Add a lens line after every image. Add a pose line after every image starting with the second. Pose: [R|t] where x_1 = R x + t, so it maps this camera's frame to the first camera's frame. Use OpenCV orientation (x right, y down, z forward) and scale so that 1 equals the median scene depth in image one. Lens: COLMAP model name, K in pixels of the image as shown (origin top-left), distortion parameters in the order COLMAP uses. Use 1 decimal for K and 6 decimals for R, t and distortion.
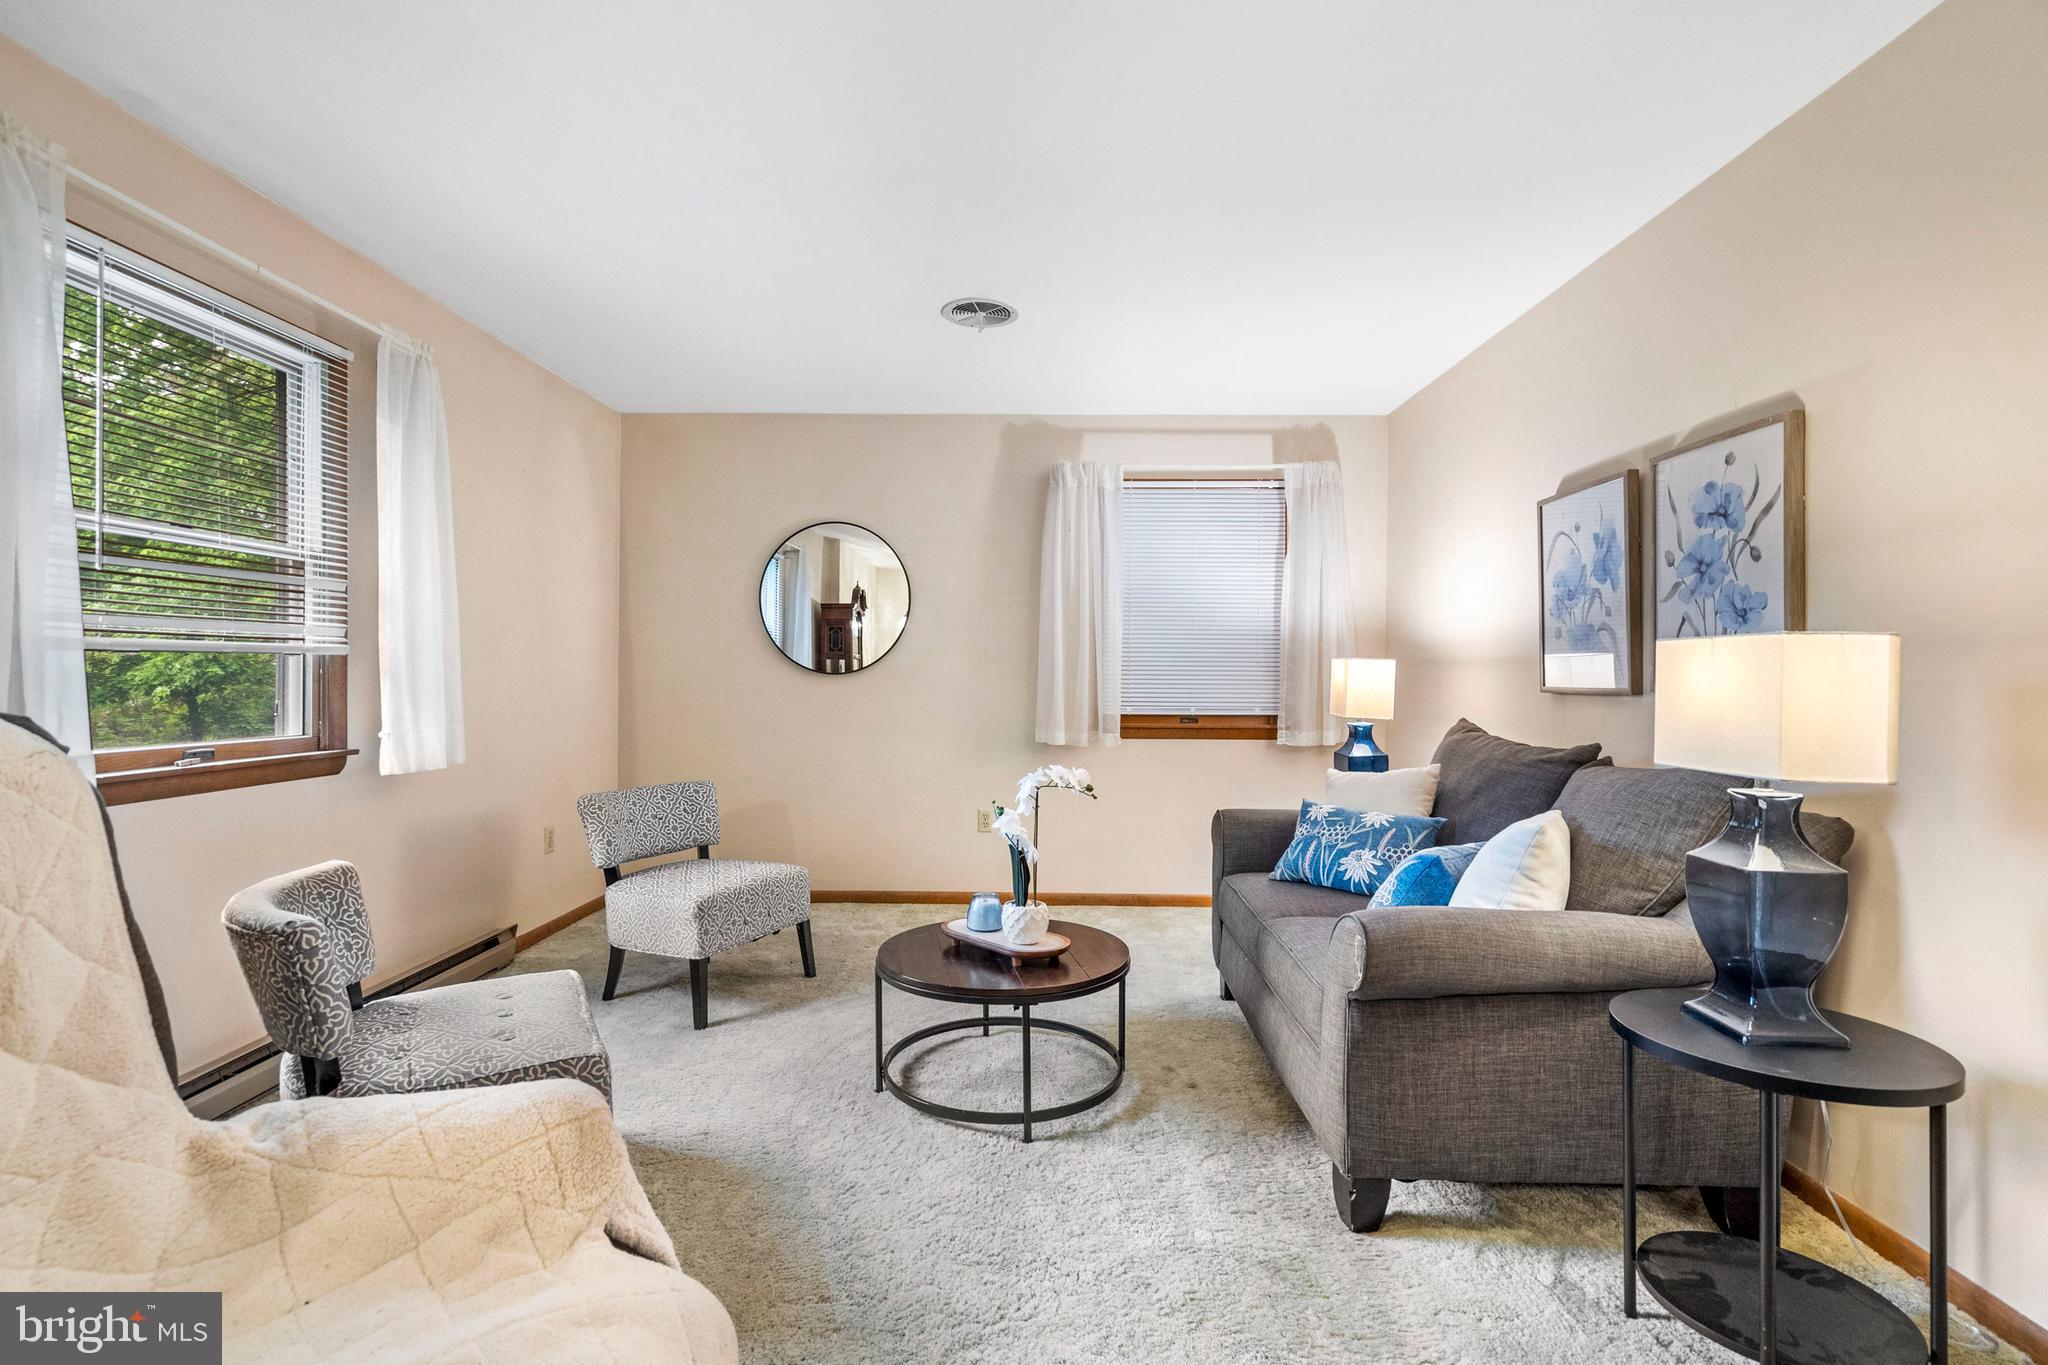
lens RADIAL K [[943.2, 0, 1019.1], [0, 943.2, 672.2], [0, 0, 1]] dist [-0.004771, 0.004472]
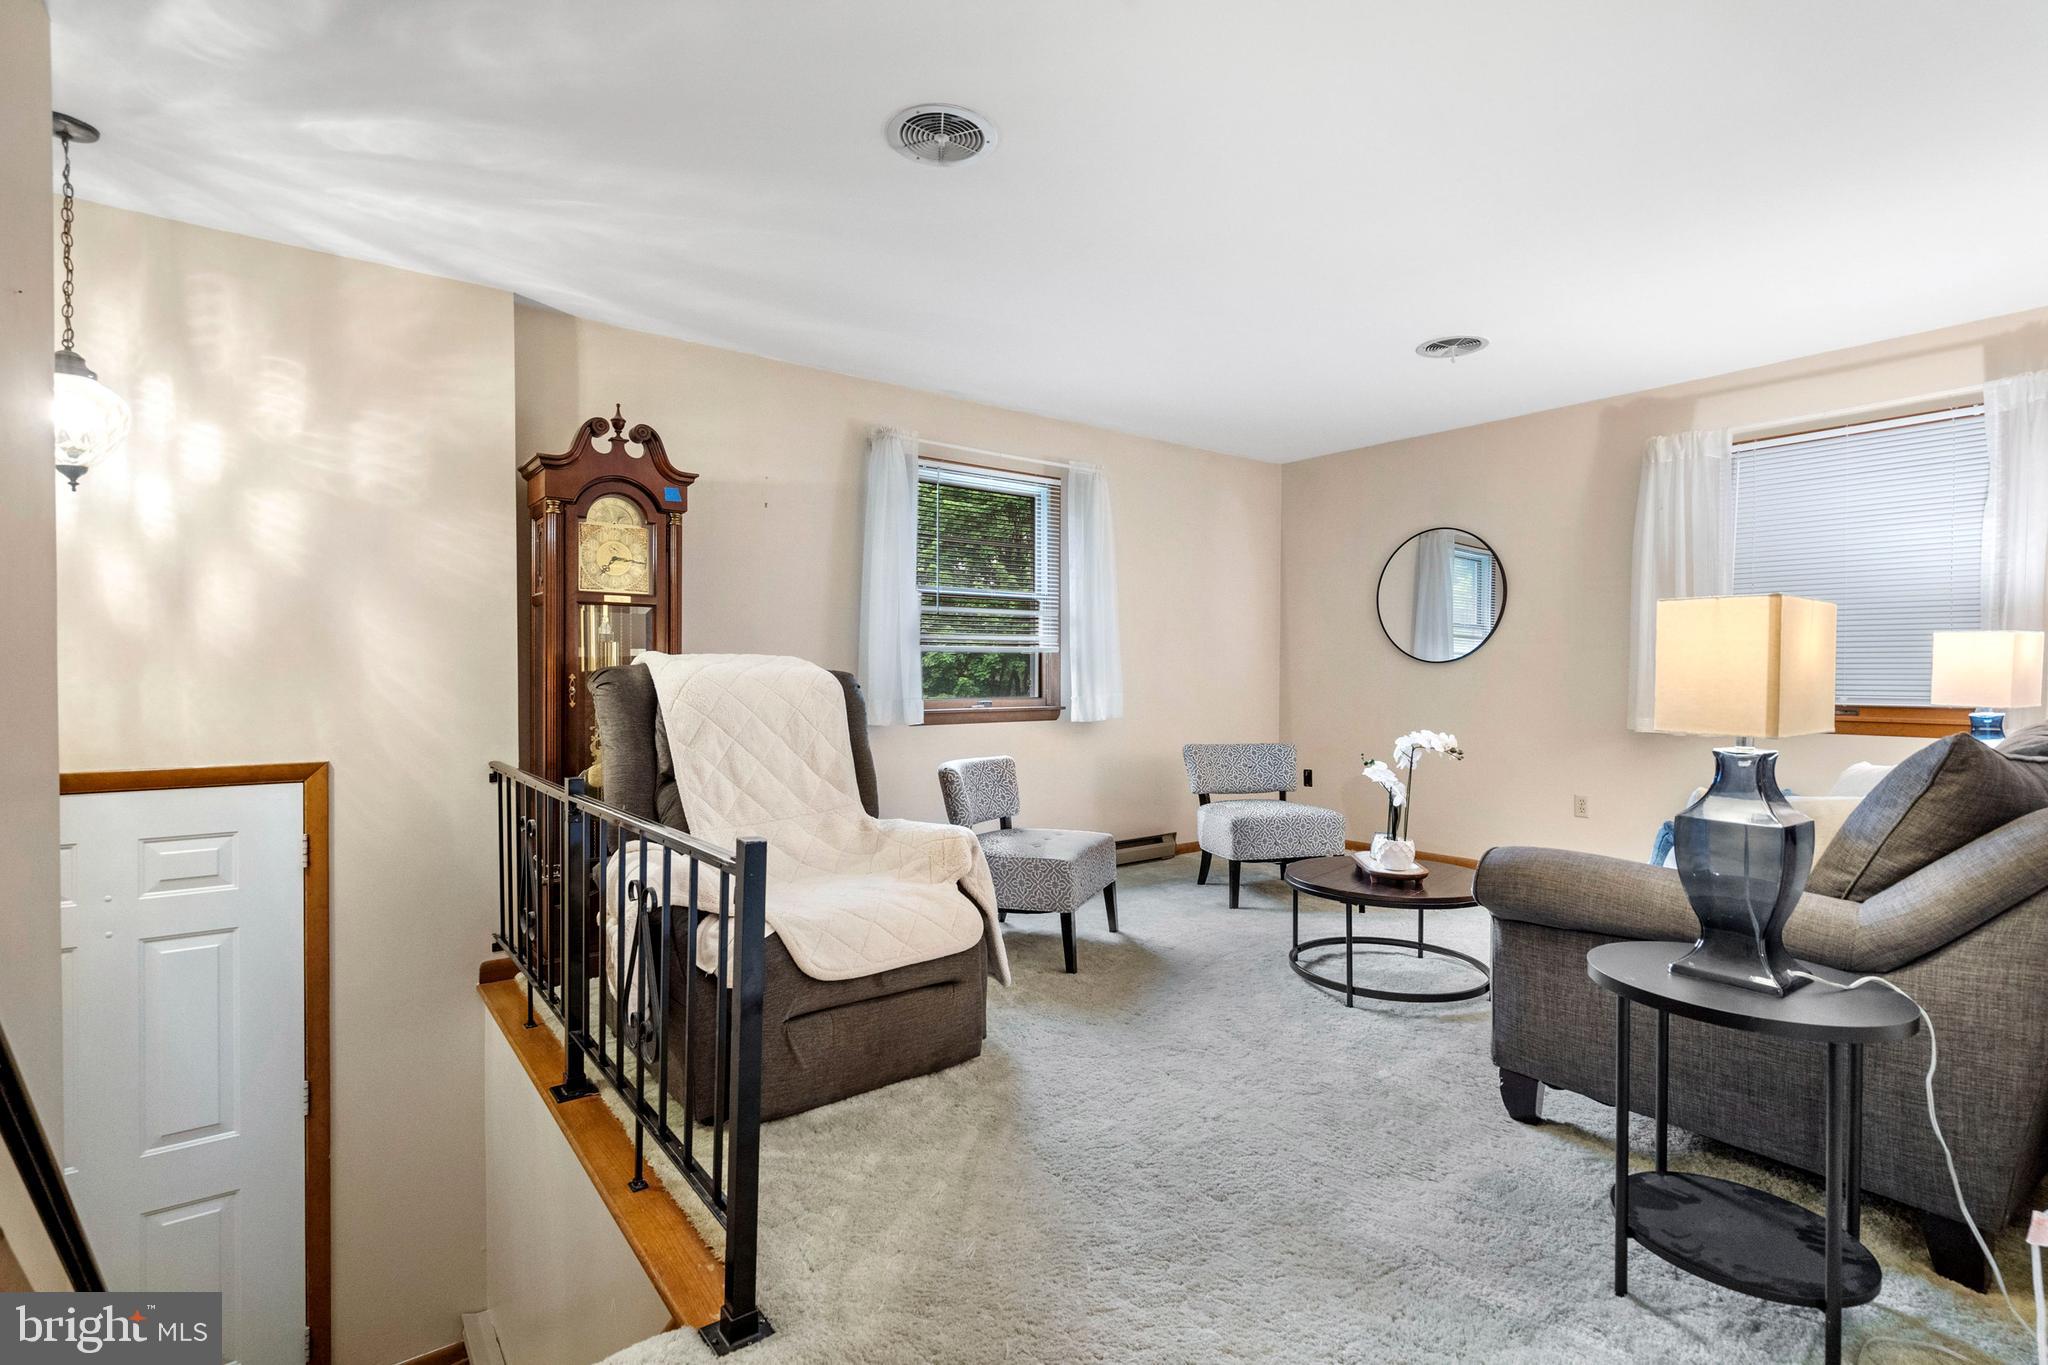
lens RADIAL K [[943.2, 0, 1019.1], [0, 943.2, 672.2], [0, 0, 1]] dist [-0.004771, 0.004472]
pose [[0.619651, -0.004775, -0.784863, 0.639076], [0.003584, 0.999988, -0.003254, 0.024326], [0.784869, -0.000796, 0.619661, -0.157196]]
